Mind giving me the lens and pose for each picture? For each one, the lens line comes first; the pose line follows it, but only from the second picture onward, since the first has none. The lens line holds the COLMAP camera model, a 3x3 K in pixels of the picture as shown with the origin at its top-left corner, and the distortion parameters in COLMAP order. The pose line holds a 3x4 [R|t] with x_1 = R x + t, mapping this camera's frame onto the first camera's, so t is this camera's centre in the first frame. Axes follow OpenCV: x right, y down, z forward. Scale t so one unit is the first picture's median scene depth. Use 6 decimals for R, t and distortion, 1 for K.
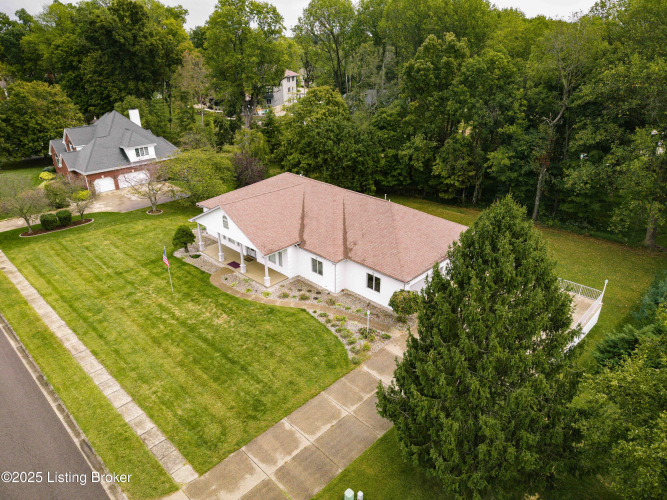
lens RADIAL K [[447.9, 0, 333.5], [0, 447.9, 250.0], [0, 0, 1]] dist [0.030225, -0.029747]
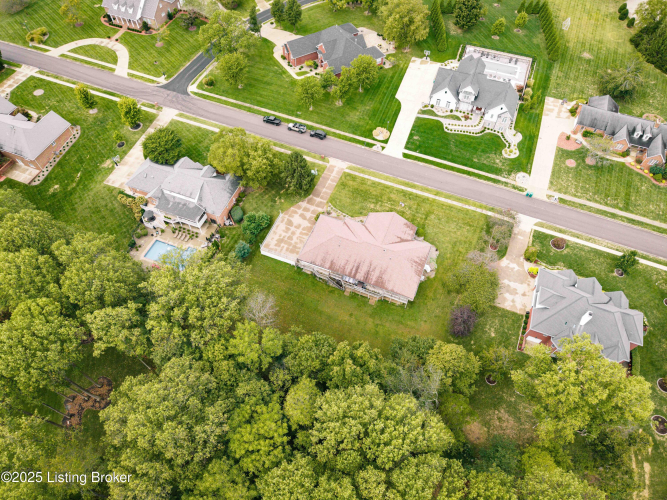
lens RADIAL K [[447.9, 0, 333.5], [0, 447.9, 250.0], [0, 0, 1]] dist [0.030225, -0.029747]
pose [[-0.925347, 0.309137, -0.219472, 0.886078], [-0.171651, 0.174541, 0.969573, -3.100974], [0.338038, 0.934863, -0.108448, 1.655891]]
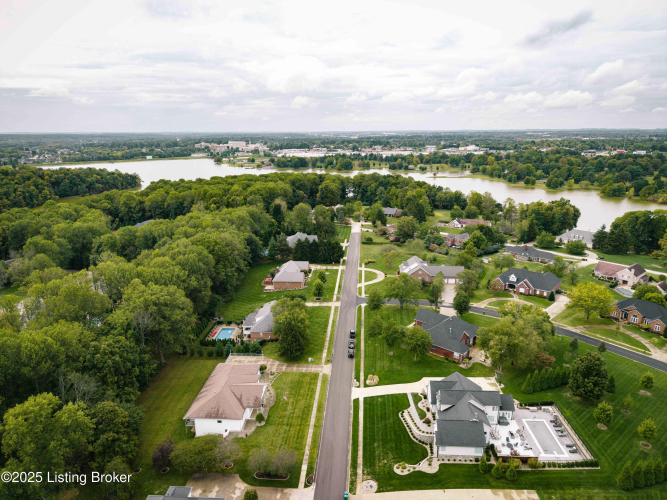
lens RADIAL K [[442.8, 0, 333.5], [0, 442.8, 250.0], [0, 0, 1]] dist [0.078631, -0.138725]
pose [[-0.643087, -0.202276, 0.738596, -3.200107], [0.325867, 0.800523, 0.502965, -2.702737], [-0.693001, 0.564135, -0.448890, 1.834323]]
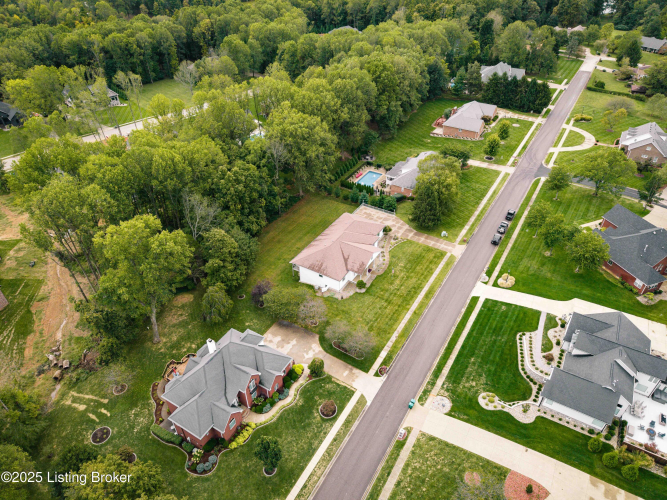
lens RADIAL K [[447.9, 0, 333.5], [0, 447.9, 250.0], [0, 0, 1]] dist [0.030225, -0.029747]
pose [[-0.215827, -0.594769, 0.774382, -2.834840], [0.417890, 0.660508, 0.623777, -2.357679], [-0.882489, 0.458235, 0.105992, 1.102735]]
